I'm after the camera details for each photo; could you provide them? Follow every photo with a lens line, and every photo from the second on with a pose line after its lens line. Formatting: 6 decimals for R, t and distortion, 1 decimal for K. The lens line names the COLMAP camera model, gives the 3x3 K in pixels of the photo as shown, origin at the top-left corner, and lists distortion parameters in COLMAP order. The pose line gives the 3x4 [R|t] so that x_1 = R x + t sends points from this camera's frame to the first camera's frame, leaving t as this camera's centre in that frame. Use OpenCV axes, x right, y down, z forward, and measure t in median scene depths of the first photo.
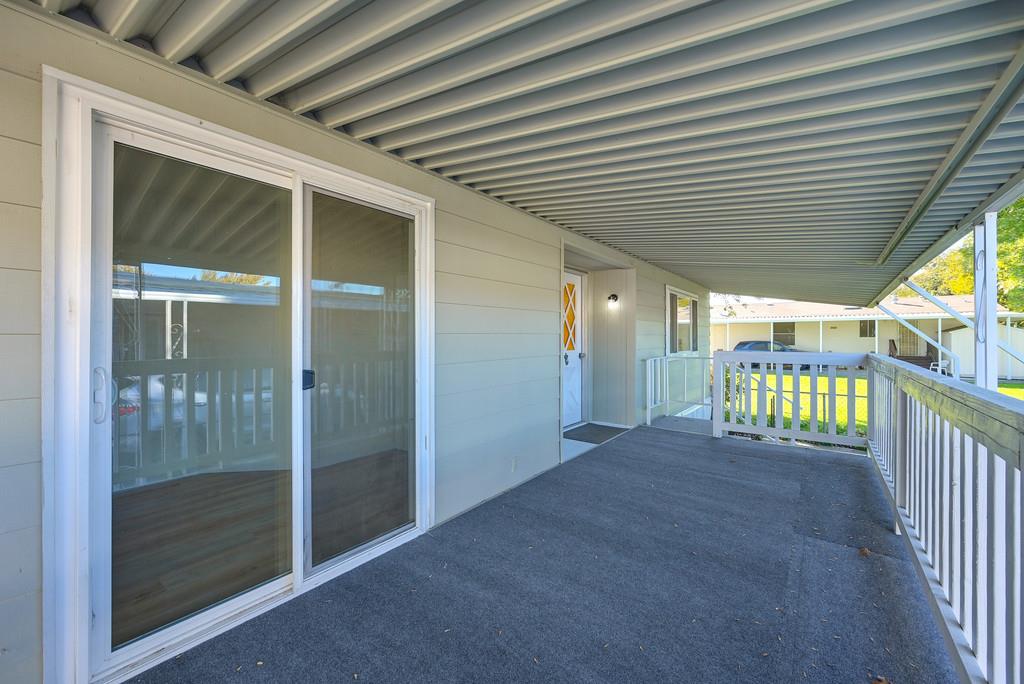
lens RADIAL K [[409.1, 0, 511.7], [0, 409.1, 341.0], [0, 0, 1]] dist [0.002238, -0.000587]
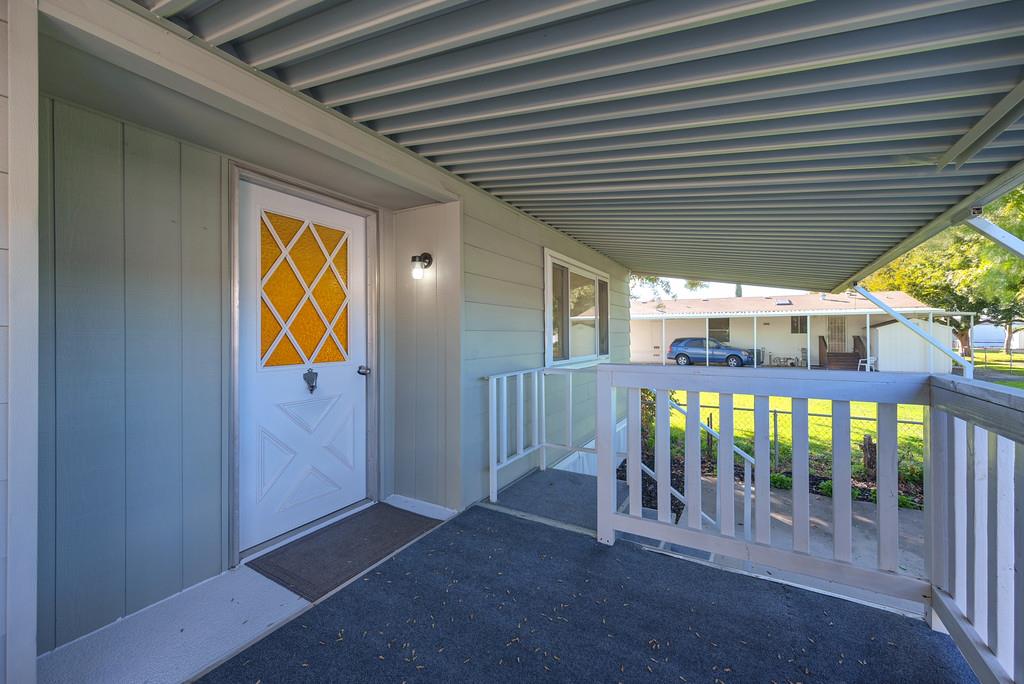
lens RADIAL K [[409.1, 0, 512.2], [0, 409.1, 331.9], [0, 0, 1]] dist [0.002238, -0.000587]
pose [[0.992505, -0.002792, 0.122174, 0.105584], [0.004711, 0.999870, -0.015425, -0.001810], [-0.122115, 0.015885, 0.992389, 0.168253]]
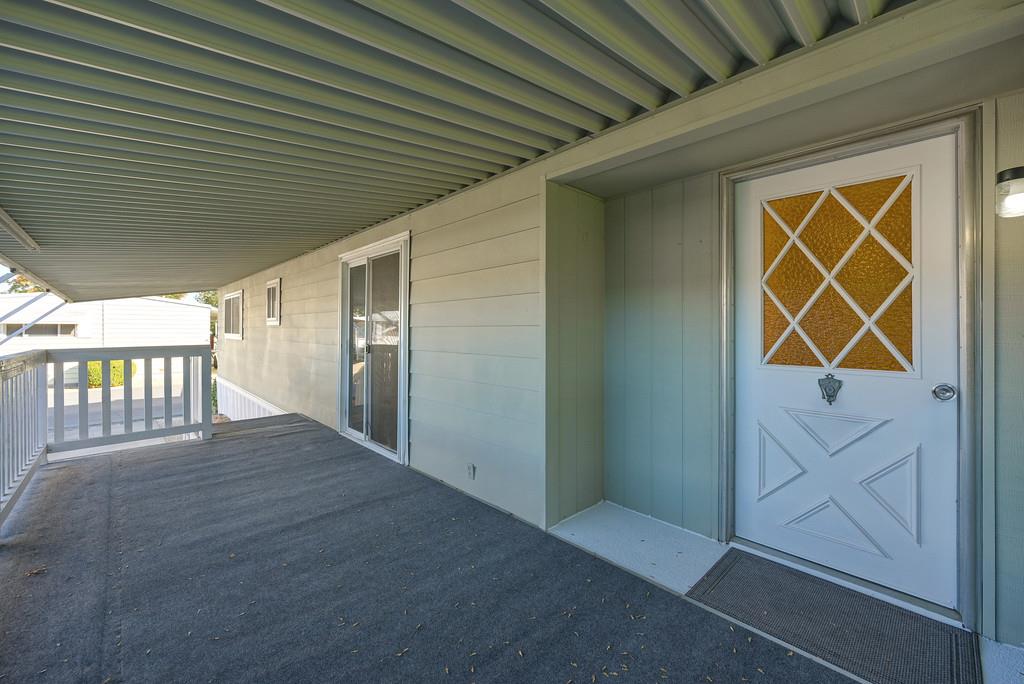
lens RADIAL K [[409.1, 0, 522.4], [0, 409.1, 330.2], [0, 0, 1]] dist [0.002238, -0.000587]
pose [[-0.146321, -0.003270, -0.989232, 0.187644], [-0.017563, 0.999846, -0.000707, -0.002015], [0.989081, 0.017271, -0.146356, 0.263250]]
